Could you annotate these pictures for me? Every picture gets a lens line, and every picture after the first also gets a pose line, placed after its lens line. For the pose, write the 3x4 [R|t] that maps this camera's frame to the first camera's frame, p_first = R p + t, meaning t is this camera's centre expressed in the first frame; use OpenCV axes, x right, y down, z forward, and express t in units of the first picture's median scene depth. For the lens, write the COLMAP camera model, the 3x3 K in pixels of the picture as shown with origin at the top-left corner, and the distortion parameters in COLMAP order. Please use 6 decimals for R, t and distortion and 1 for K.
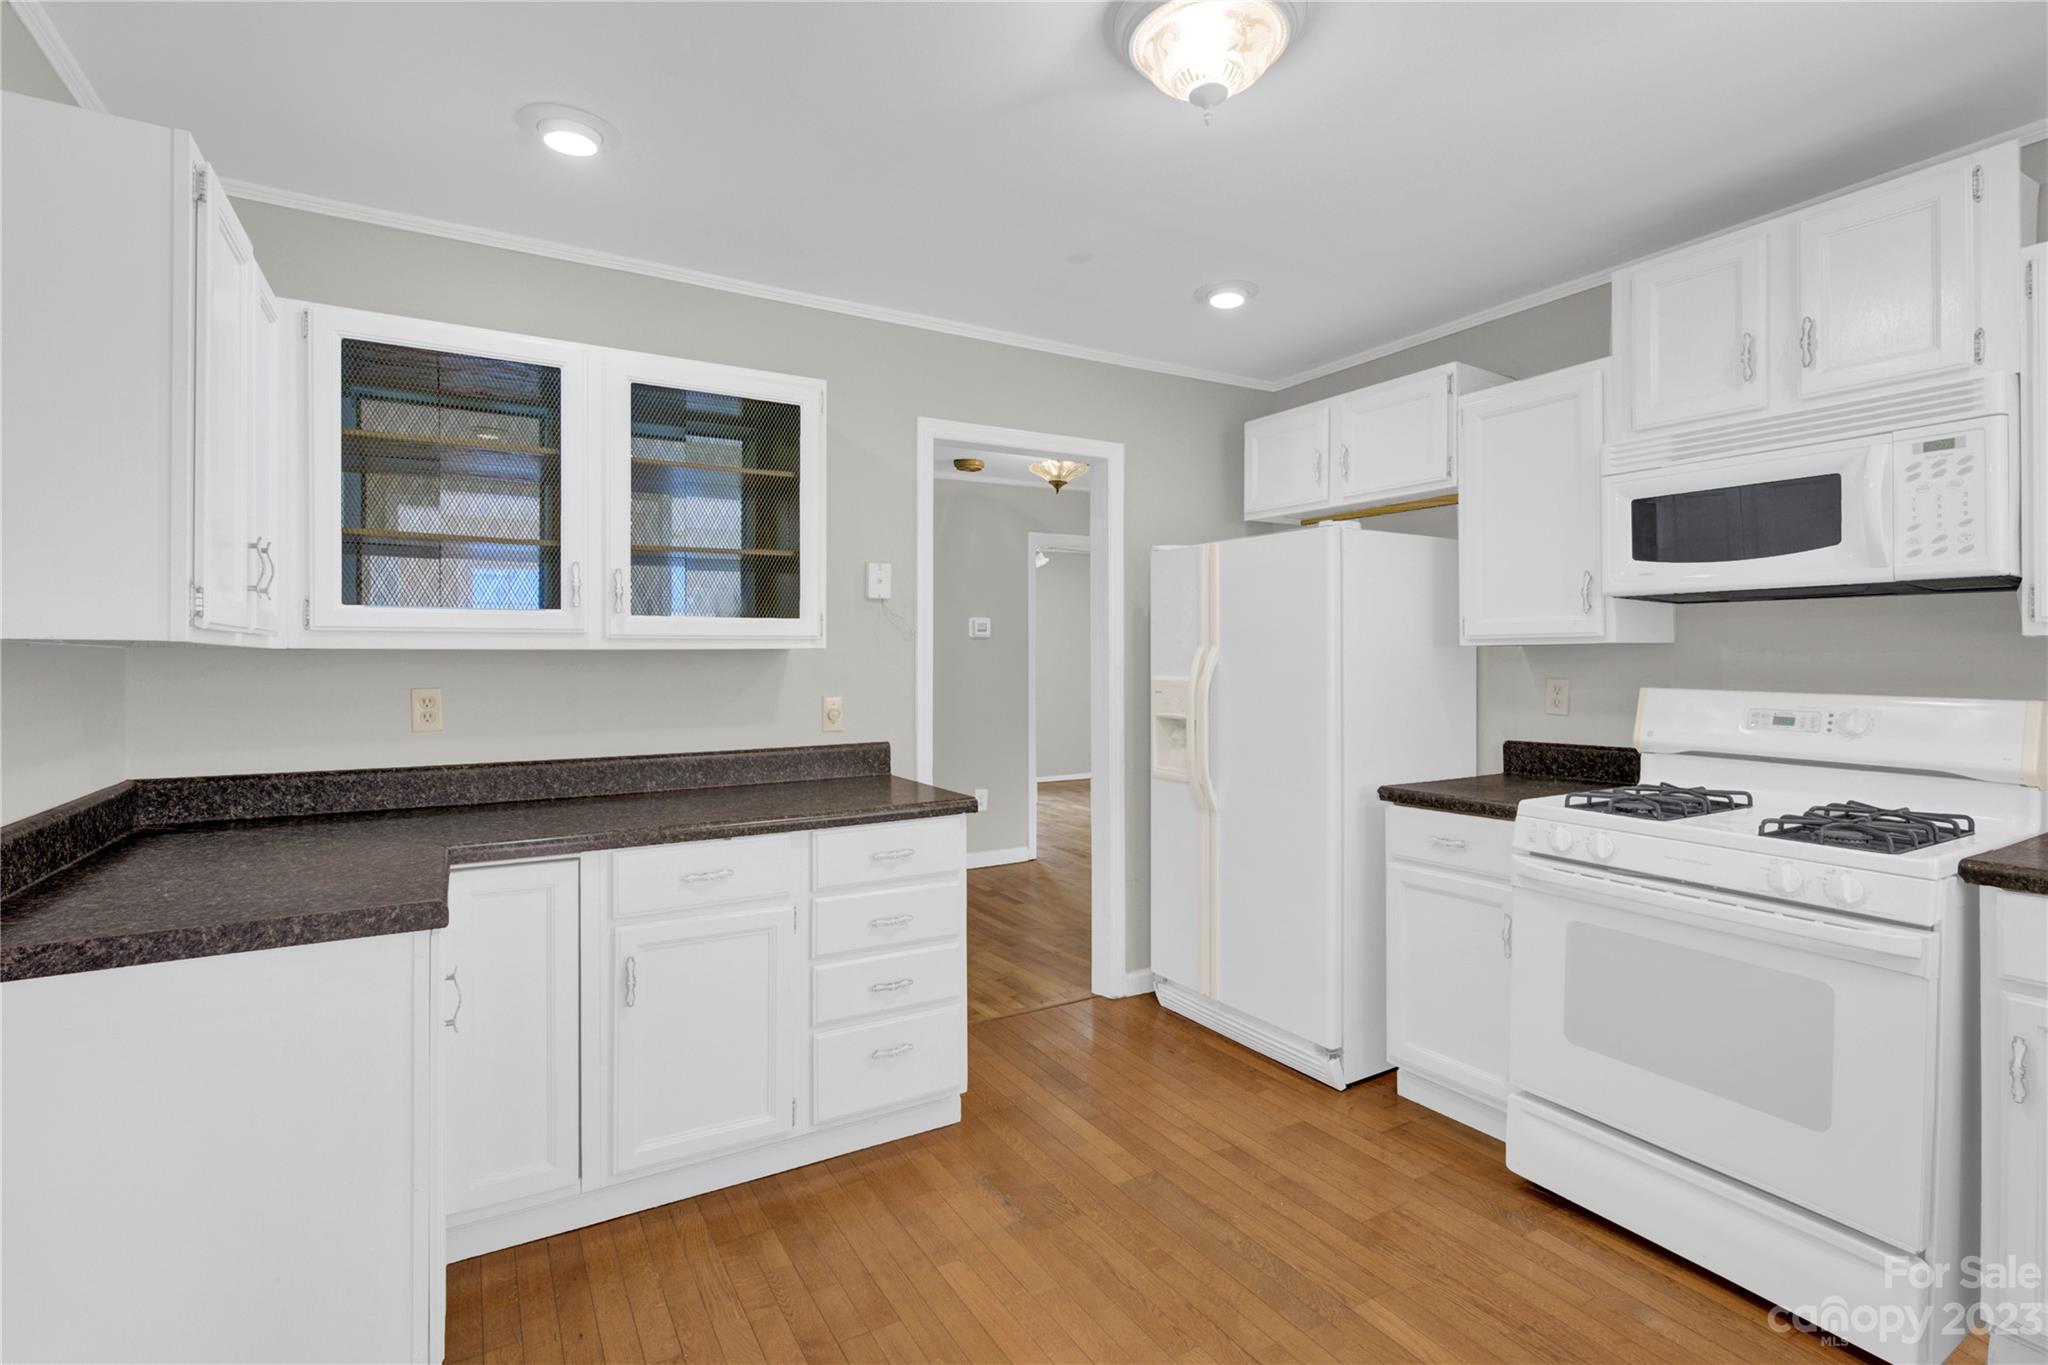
lens RADIAL K [[975.7, 0, 1021.6], [0, 975.7, 649.6], [0, 0, 1]] dist [-0.000836, -0.000008]
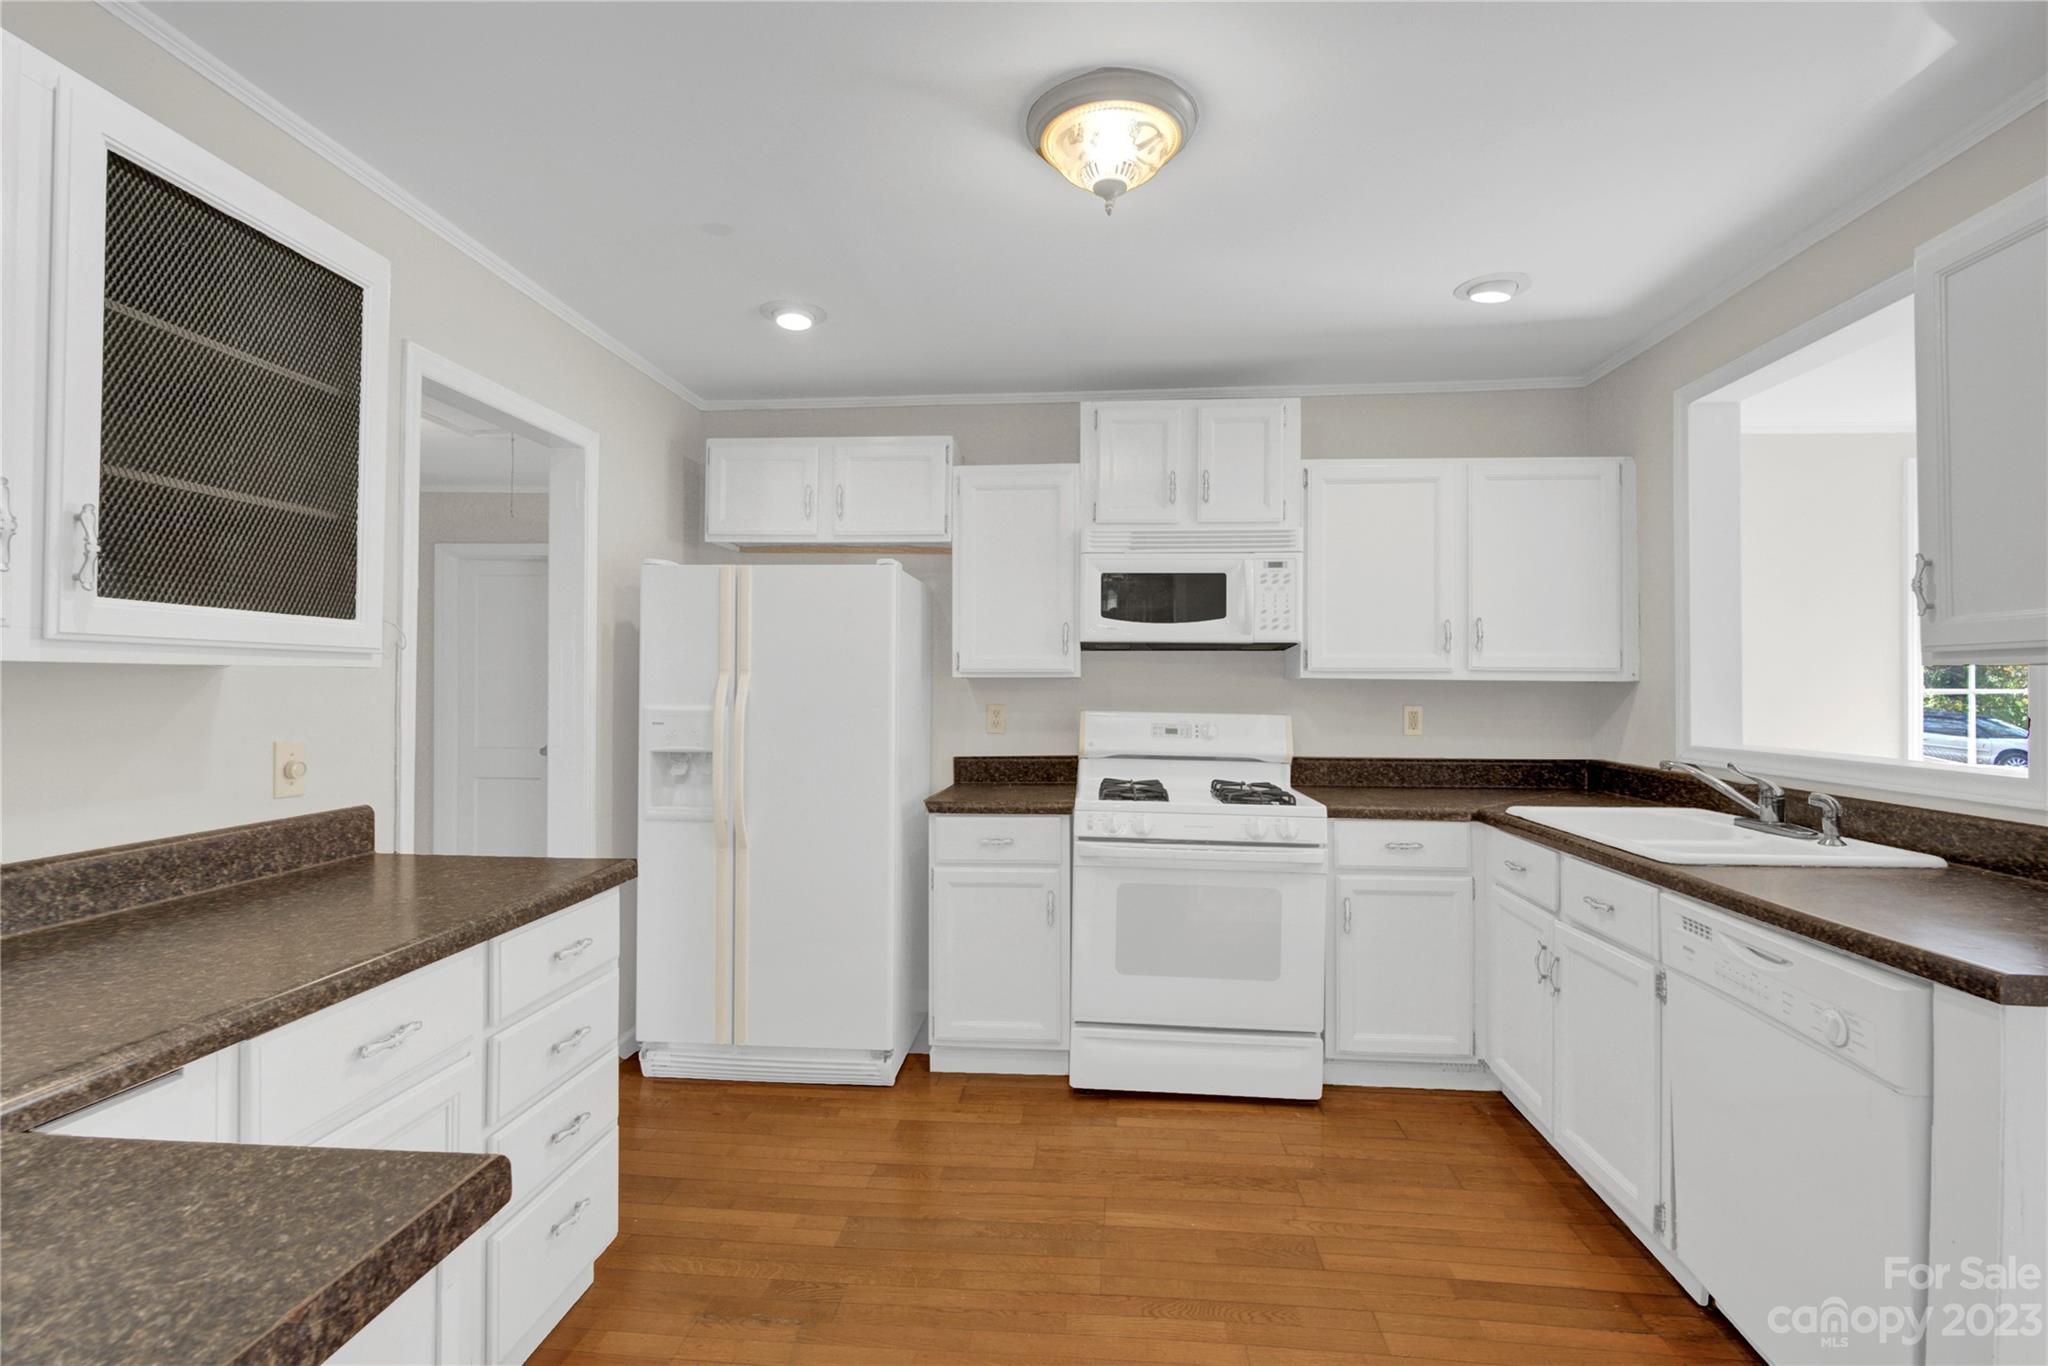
lens RADIAL K [[956.9, 0, 1027.6], [0, 956.9, 682.9], [0, 0, 1]] dist [-0.002124, 0.000212]
pose [[0.577651, 0.010126, 0.816221, -0.527519], [-0.013279, 0.999907, -0.003007, 0.005609], [-0.816176, -0.009101, 0.577732, 0.304563]]
